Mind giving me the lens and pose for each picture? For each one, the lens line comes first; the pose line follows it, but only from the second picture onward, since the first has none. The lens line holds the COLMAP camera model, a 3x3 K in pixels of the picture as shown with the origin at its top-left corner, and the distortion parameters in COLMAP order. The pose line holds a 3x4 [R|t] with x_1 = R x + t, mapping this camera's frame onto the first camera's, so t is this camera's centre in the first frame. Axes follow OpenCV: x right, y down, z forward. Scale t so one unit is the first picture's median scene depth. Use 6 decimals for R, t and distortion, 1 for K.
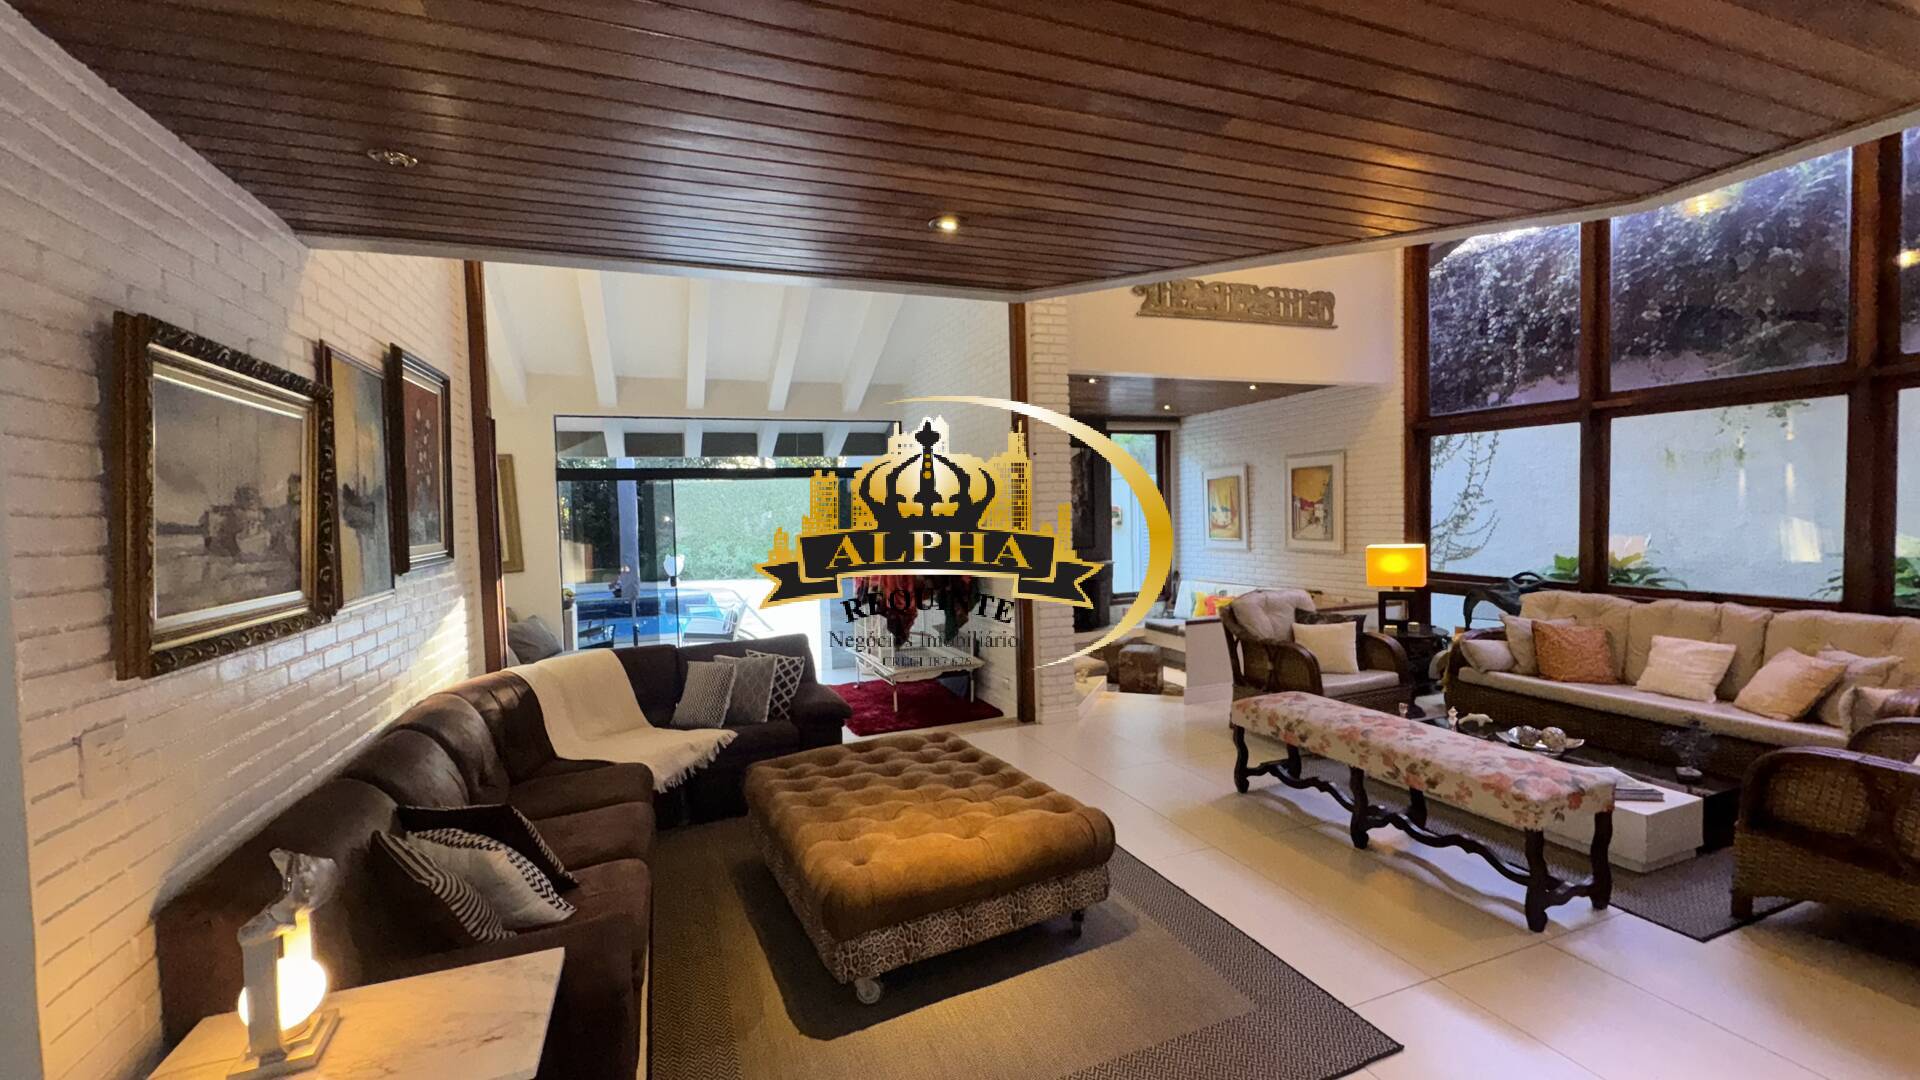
lens RADIAL K [[765.3, 0, 958.4], [0, 765.3, 538.7], [0, 0, 1]] dist [-0.003498, 0.000640]
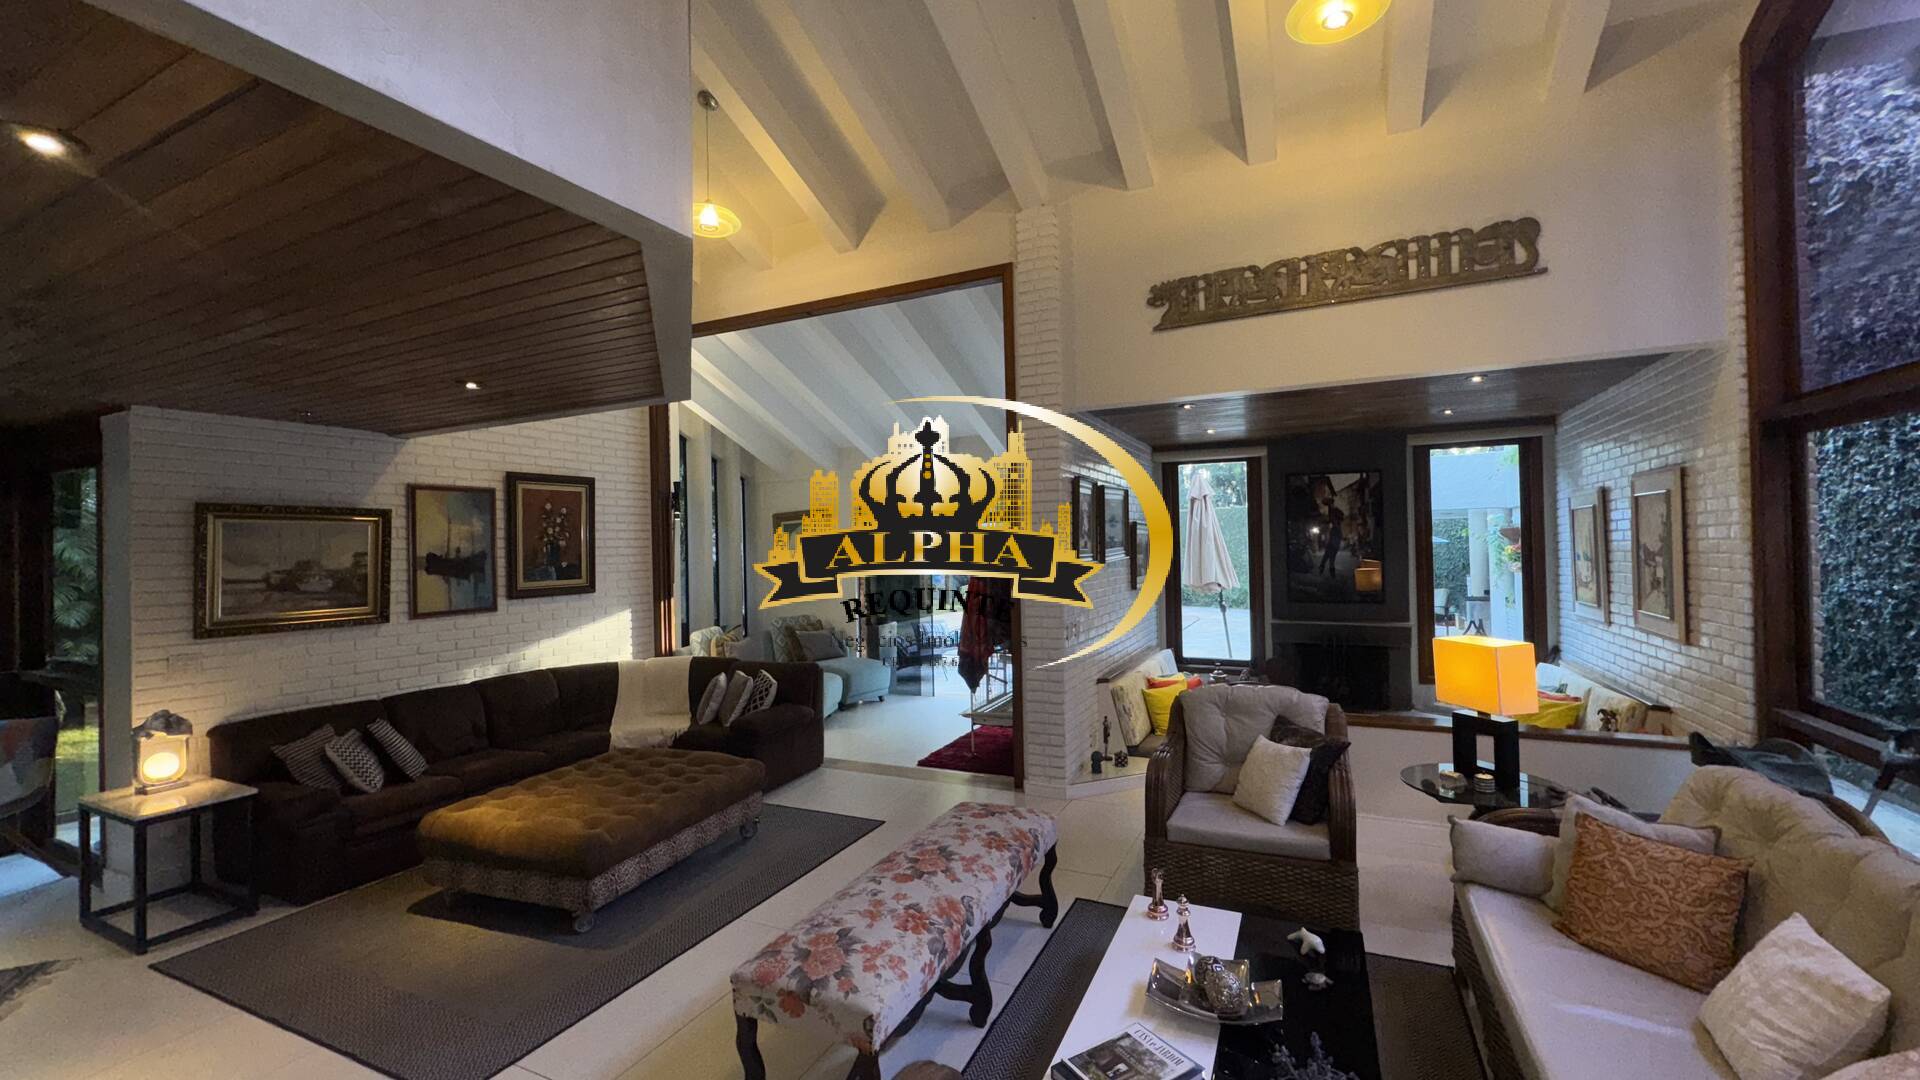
lens RADIAL K [[765.3, 0, 960.0], [0, 765.3, 542.3], [0, 0, 1]] dist [-0.003498, 0.000640]
pose [[0.686645, 0.008382, -0.726944, 0.642018], [-0.023780, 0.999657, -0.010935, -0.045238], [0.726604, 0.024795, 0.686609, 0.261841]]
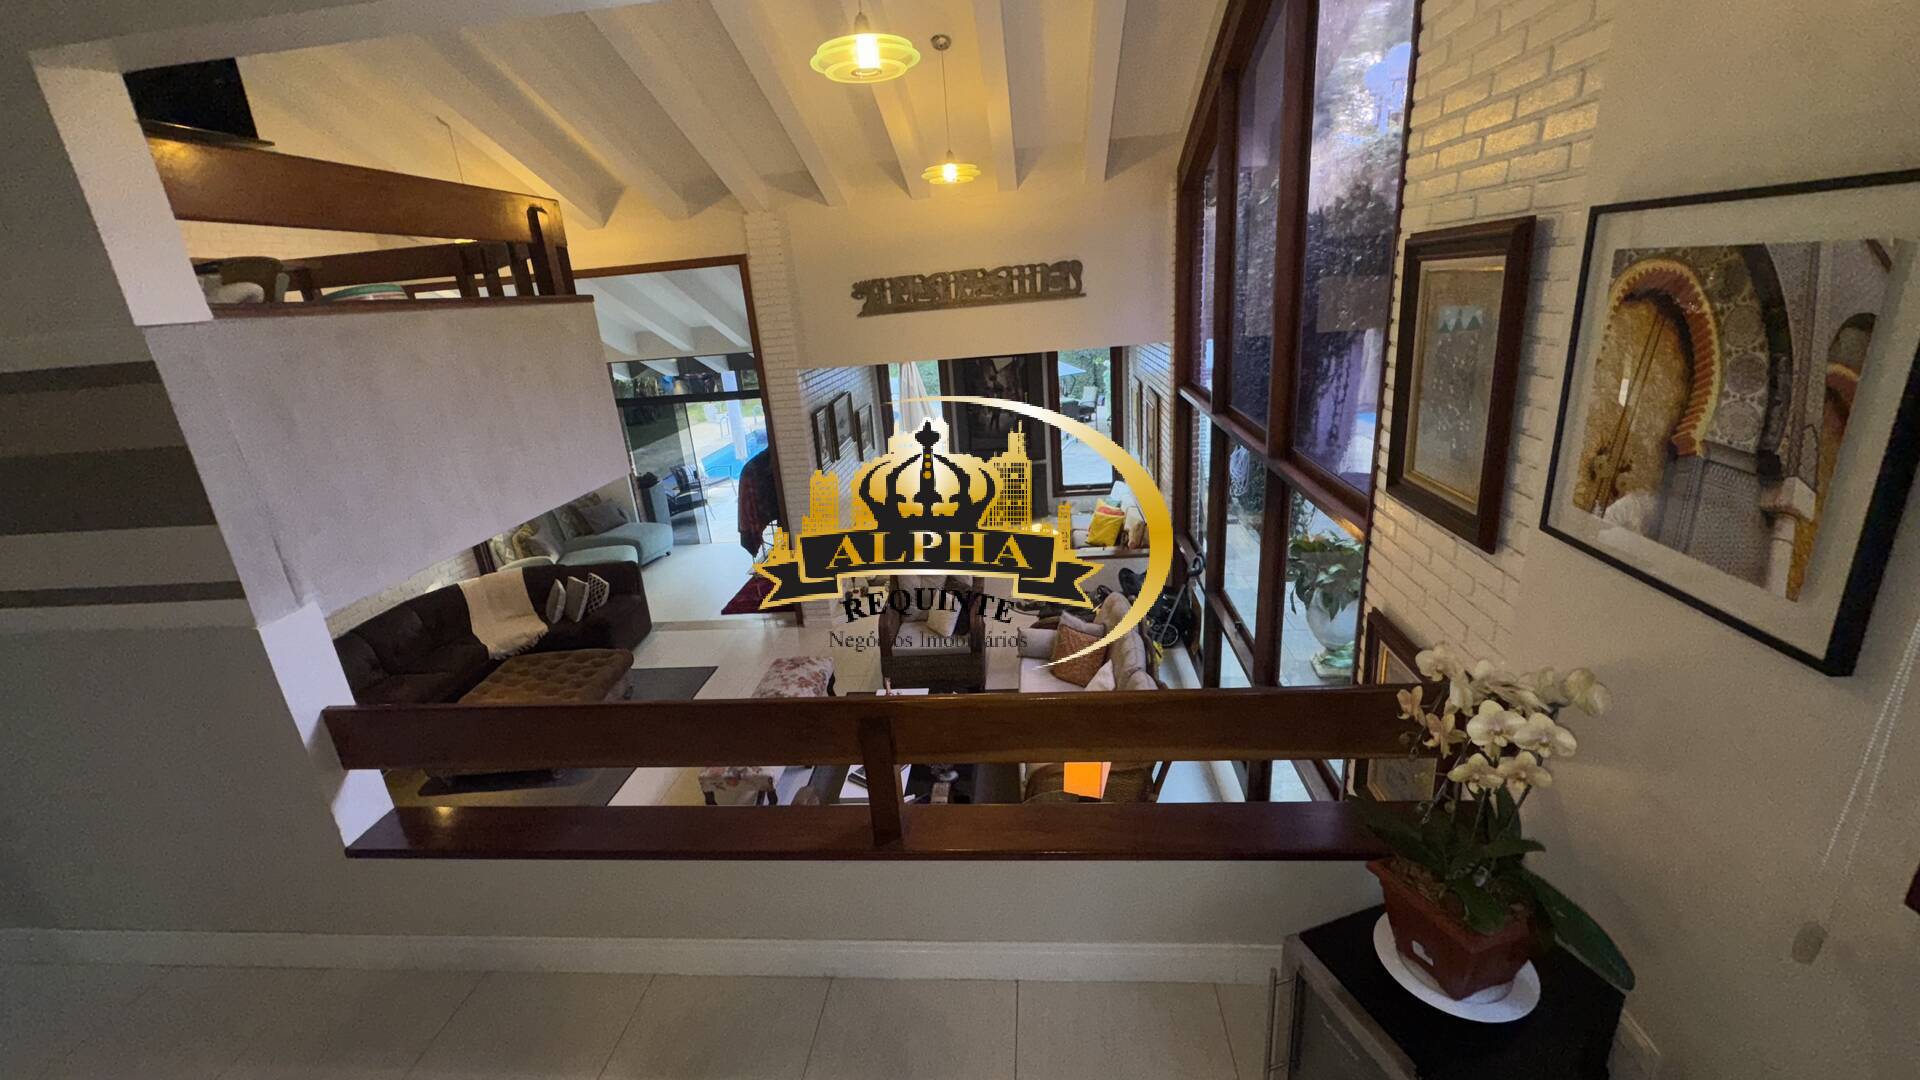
lens RADIAL K [[765.3, 0, 959.6], [0, 765.3, 539.9], [0, 0, 1]] dist [-0.003498, 0.000640]
pose [[0.893695, 0.101156, -0.437123, 0.853601], [0.037654, 0.953907, 0.297731, -0.285711], [0.447092, -0.282540, 0.848693, -0.025553]]
